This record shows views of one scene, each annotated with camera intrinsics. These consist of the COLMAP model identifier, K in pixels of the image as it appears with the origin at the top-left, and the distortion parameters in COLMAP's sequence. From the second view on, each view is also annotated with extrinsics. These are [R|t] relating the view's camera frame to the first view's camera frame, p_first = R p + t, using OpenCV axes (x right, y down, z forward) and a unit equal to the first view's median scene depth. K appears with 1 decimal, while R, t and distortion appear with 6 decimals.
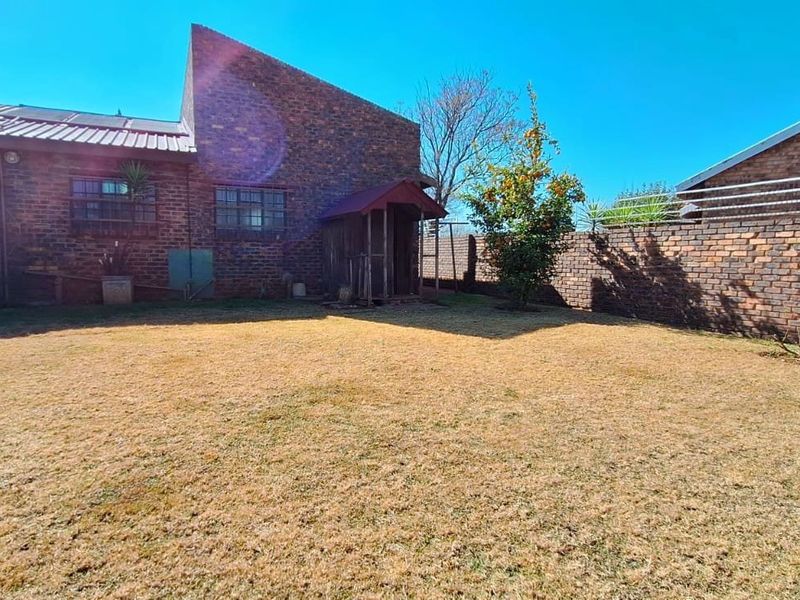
lens RADIAL K [[517.1, 0, 404.5], [0, 517.1, 300.9], [0, 0, 1]] dist [-0.021119, 0.014751]
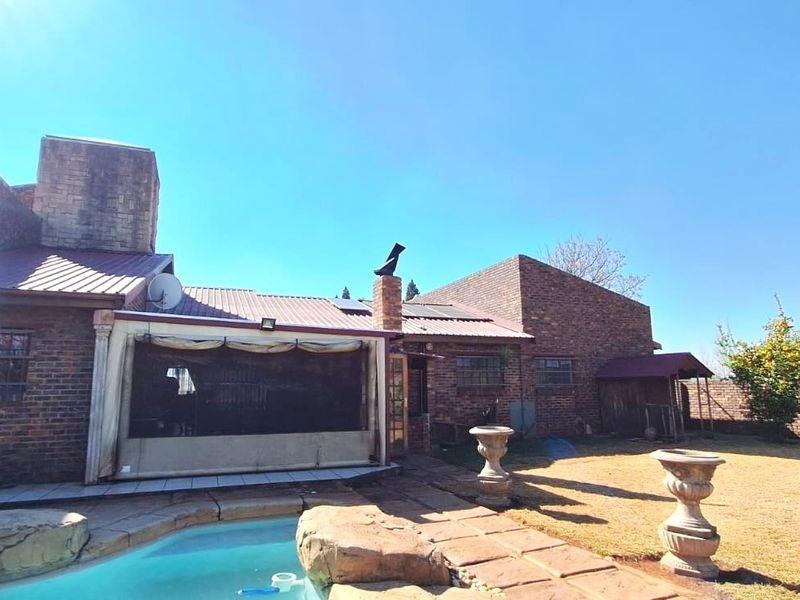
lens RADIAL K [[517.1, 0, 396.7], [0, 517.1, 303.5], [0, 0, 1]] dist [-0.021119, 0.014751]
pose [[0.997074, -0.035030, -0.067946, -0.648820], [0.017085, 0.968461, -0.248579, -0.016143], [0.074511, 0.246691, 0.966225, -0.468317]]
